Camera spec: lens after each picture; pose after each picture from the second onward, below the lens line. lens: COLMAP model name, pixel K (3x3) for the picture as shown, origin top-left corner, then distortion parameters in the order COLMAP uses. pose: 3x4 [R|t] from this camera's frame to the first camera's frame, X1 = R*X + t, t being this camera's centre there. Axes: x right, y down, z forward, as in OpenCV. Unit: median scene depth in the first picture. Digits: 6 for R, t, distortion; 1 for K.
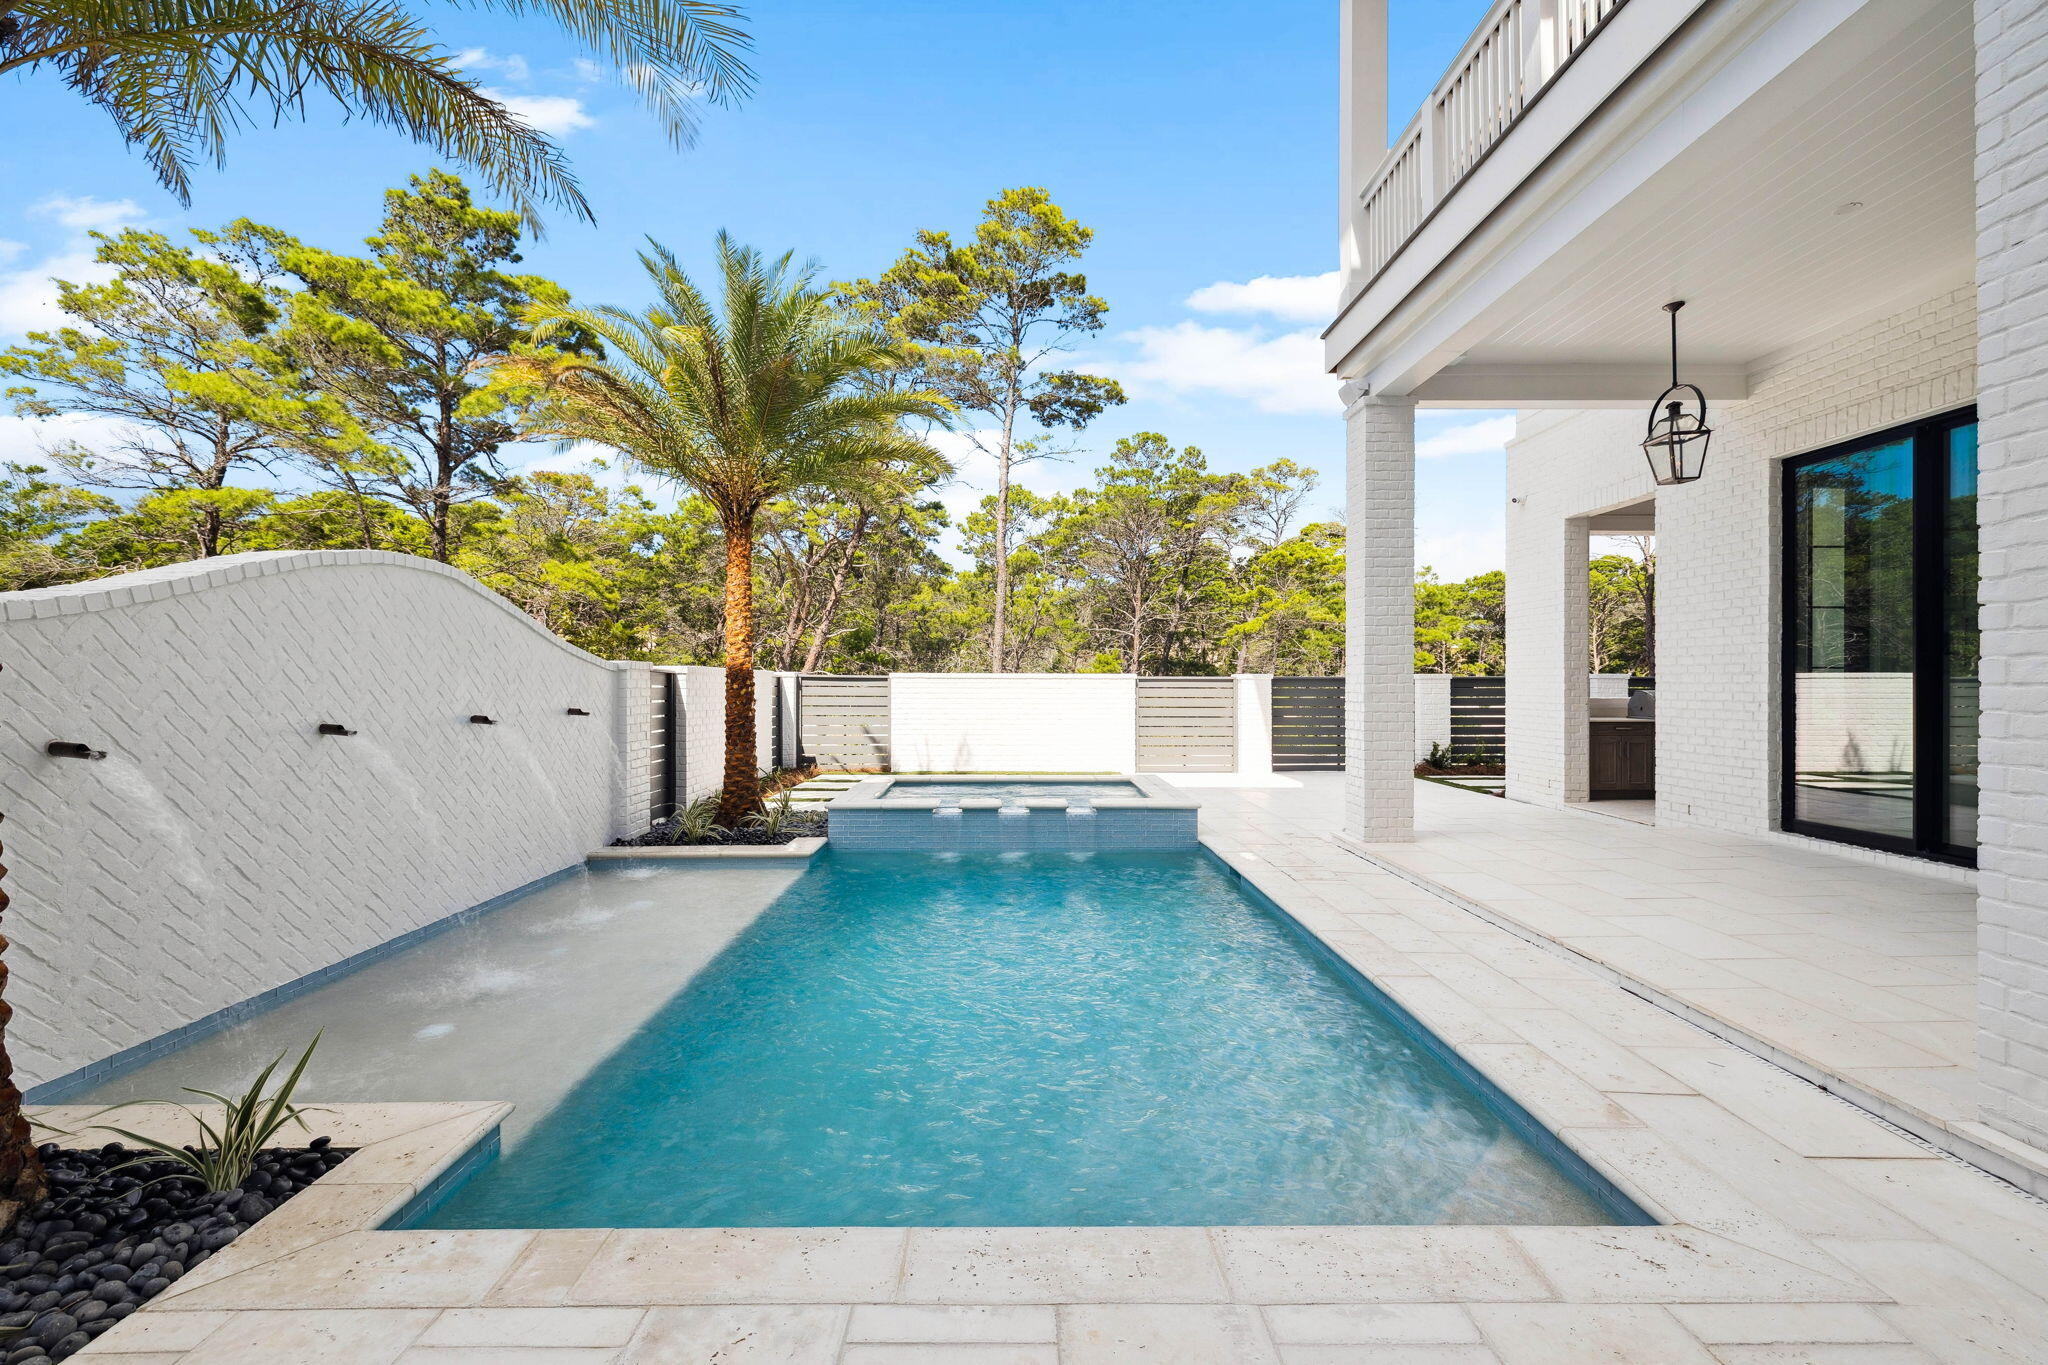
lens RADIAL K [[860.9, 0, 1024.0], [0, 860.9, 682.5], [0, 0, 1]] dist [0.000962, 0.000278]
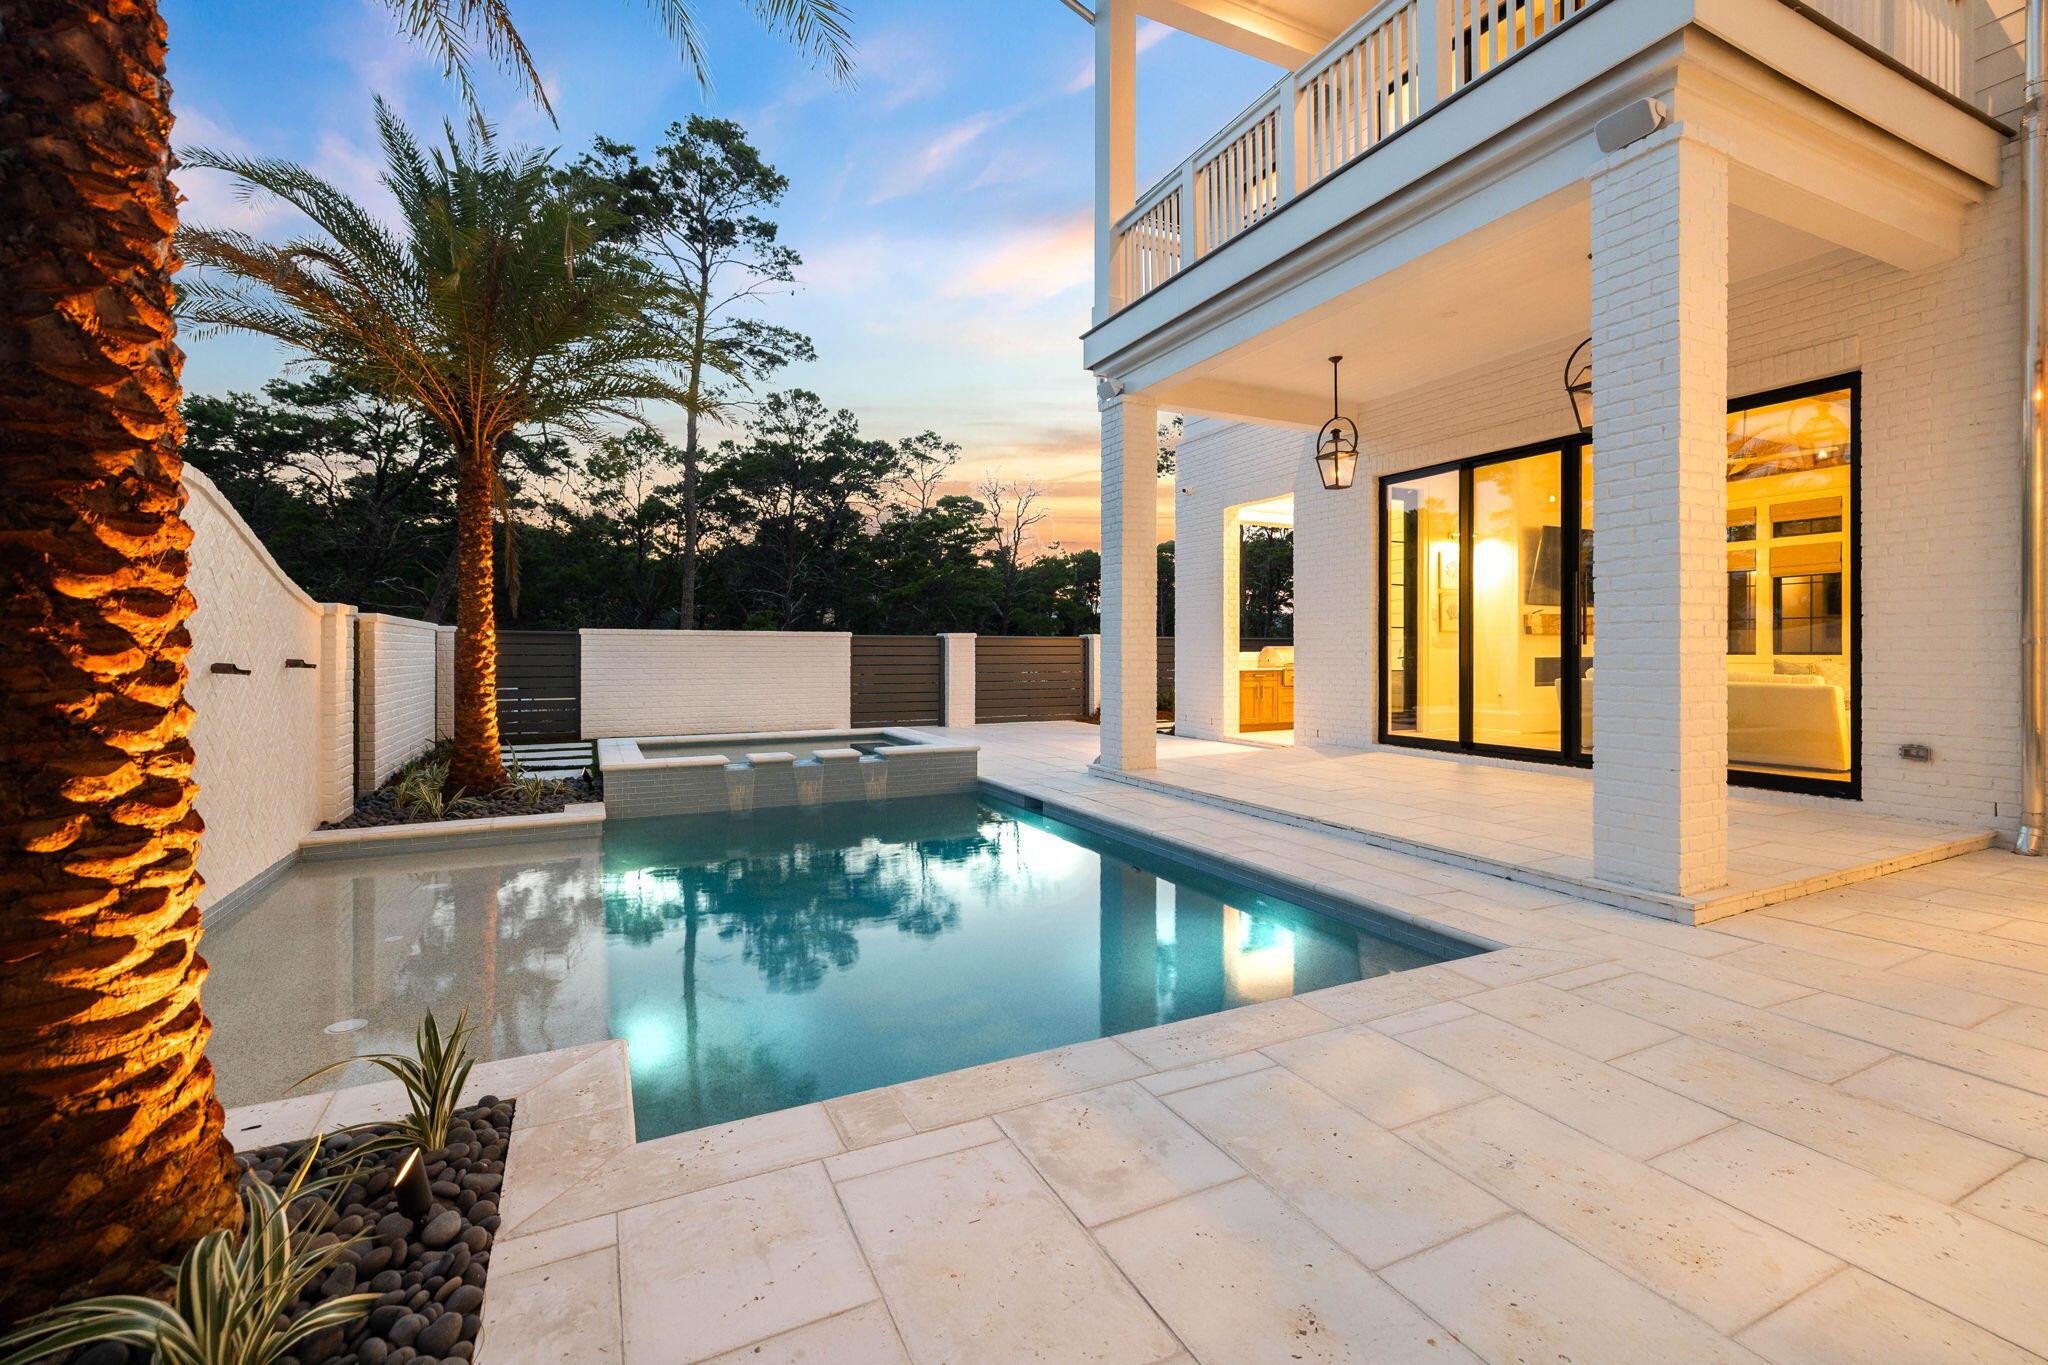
lens RADIAL K [[878.1, 0, 1022.2], [0, 878.1, 651.0], [0, 0, 1]] dist [-0.001098, 0.000039]
pose [[0.903554, -0.000216, 0.428475, -0.160673], [-0.000654, 0.999998, 0.001883, 0.012634], [-0.428475, -0.001982, 0.903552, -0.022337]]
